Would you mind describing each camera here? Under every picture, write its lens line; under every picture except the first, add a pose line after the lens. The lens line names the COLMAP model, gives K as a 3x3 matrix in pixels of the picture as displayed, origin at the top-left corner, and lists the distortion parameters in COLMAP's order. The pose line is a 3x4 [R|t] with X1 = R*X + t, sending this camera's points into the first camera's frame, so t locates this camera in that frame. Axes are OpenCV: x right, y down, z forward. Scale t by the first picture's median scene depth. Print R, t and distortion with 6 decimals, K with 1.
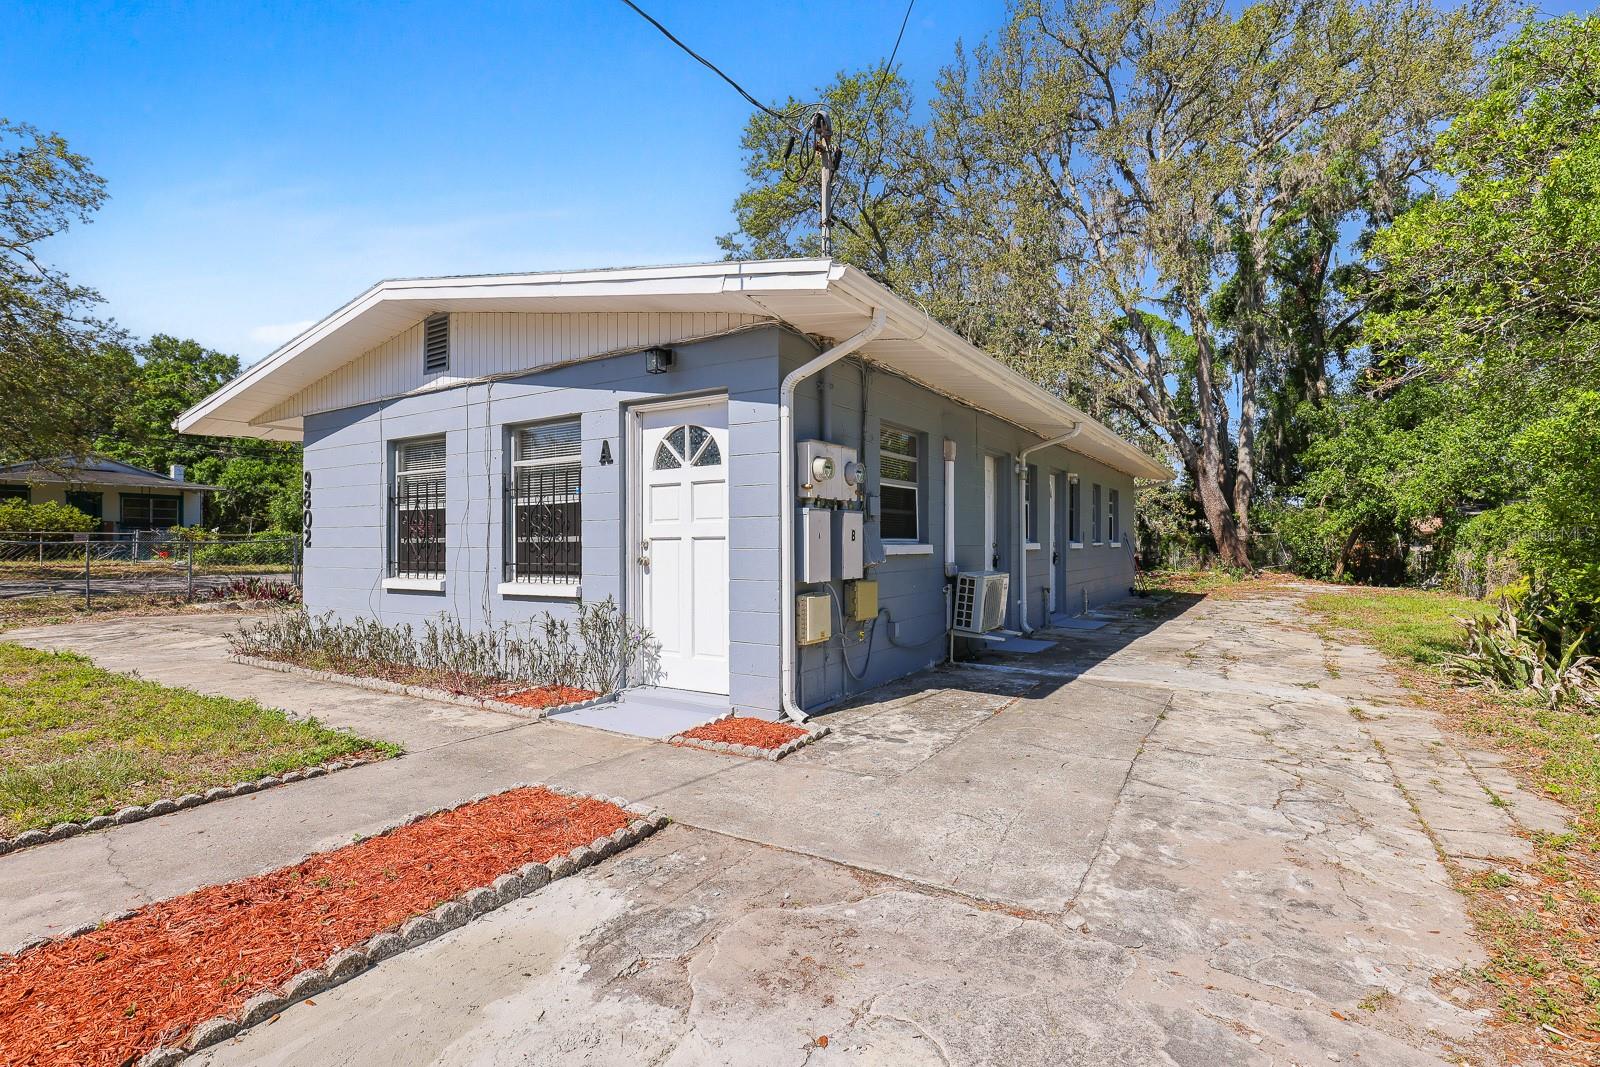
lens RADIAL K [[754.5, 0, 808.4], [0, 754.5, 534.2], [0, 0, 1]] dist [0.000150, 0.000055]
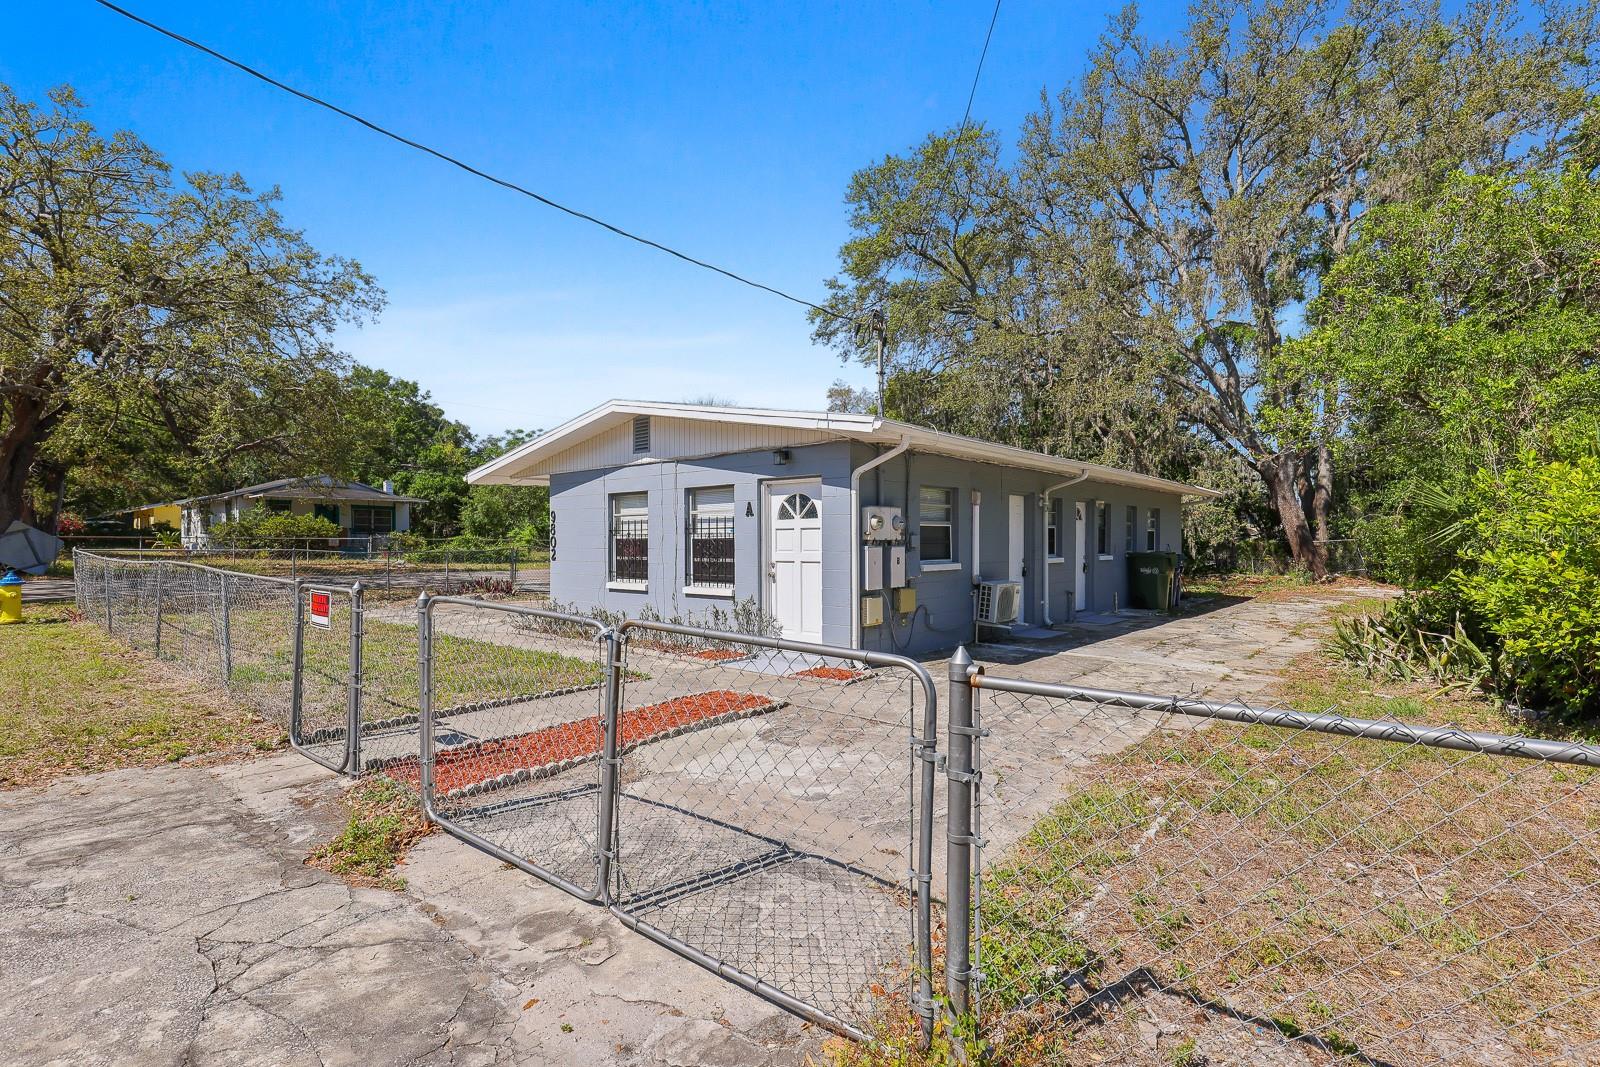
lens RADIAL K [[750.6, 0, 798.0], [0, 750.6, 554.5], [0, 0, 1]] dist [-0.002203, -0.000143]
pose [[0.986937, 0.002989, -0.161081, 0.090344], [0.002238, 0.999477, 0.032261, -0.054980], [0.161093, -0.032200, 0.986414, -0.540411]]
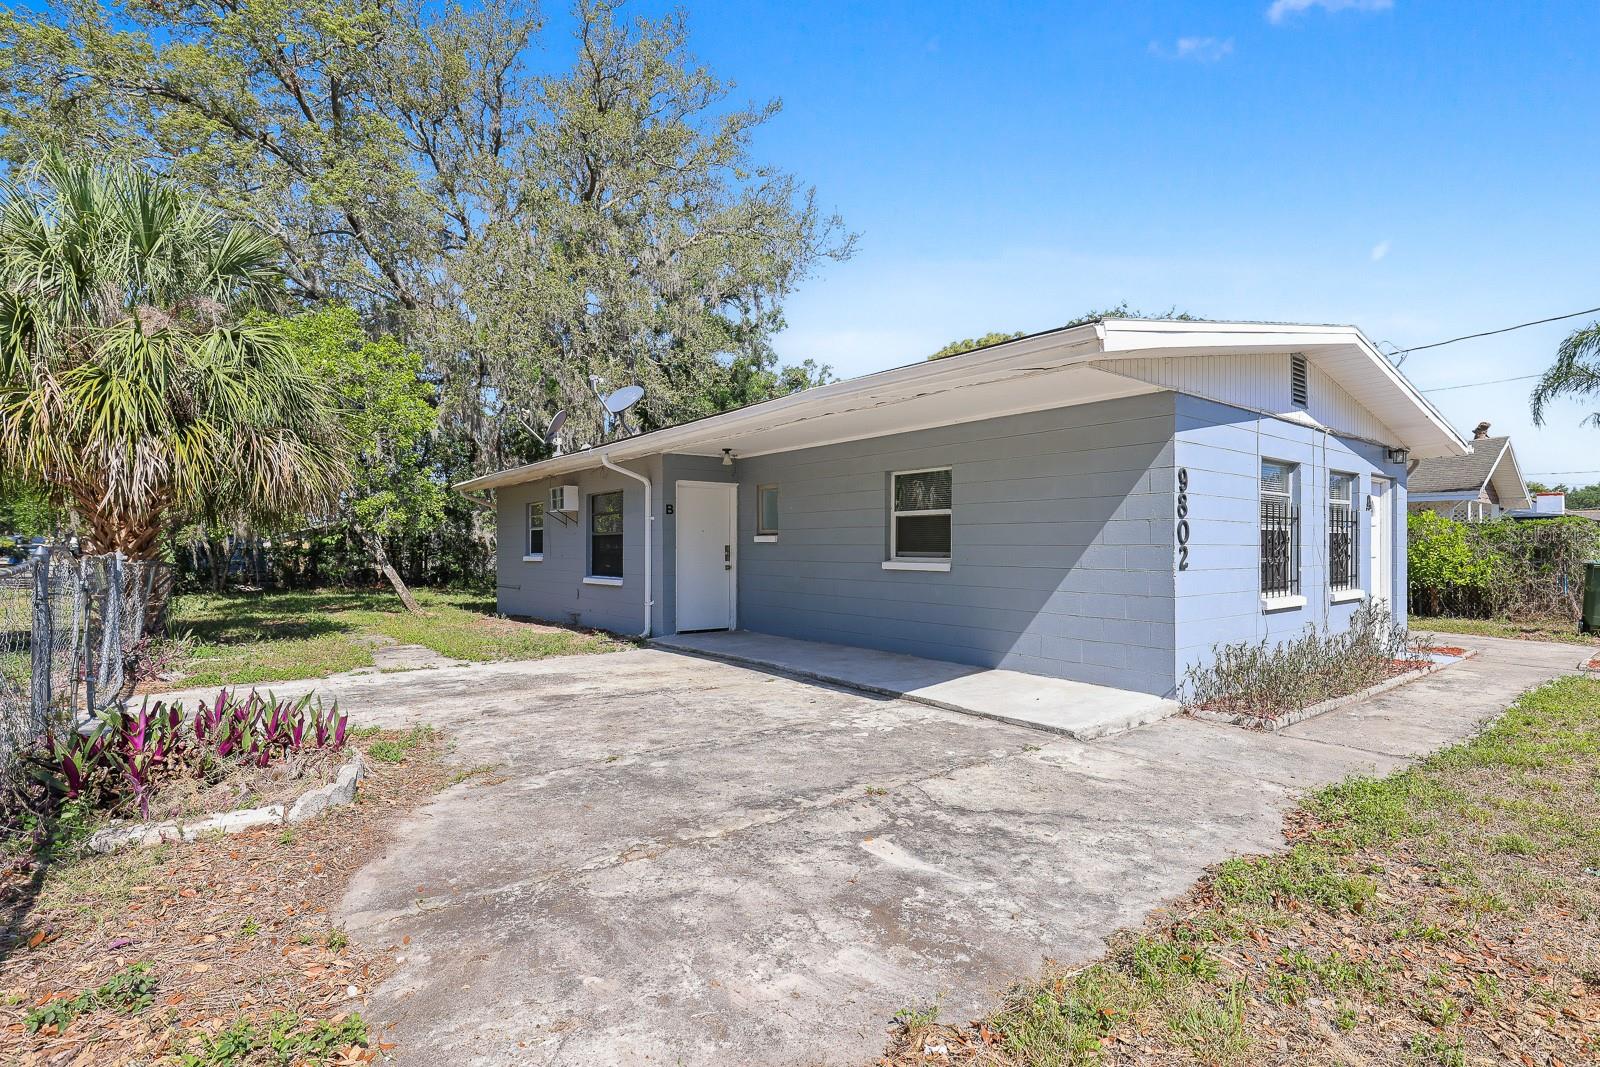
lens RADIAL K [[760.4, 0, 797.7], [0, 760.4, 530.0], [0, 0, 1]] dist [0.000679, 0.000226]
pose [[0.353122, 0.022315, 0.935311, -1.904716], [-0.011821, 0.999742, -0.019389, -0.005299], [-0.935503, -0.004210, 0.353295, 1.373055]]
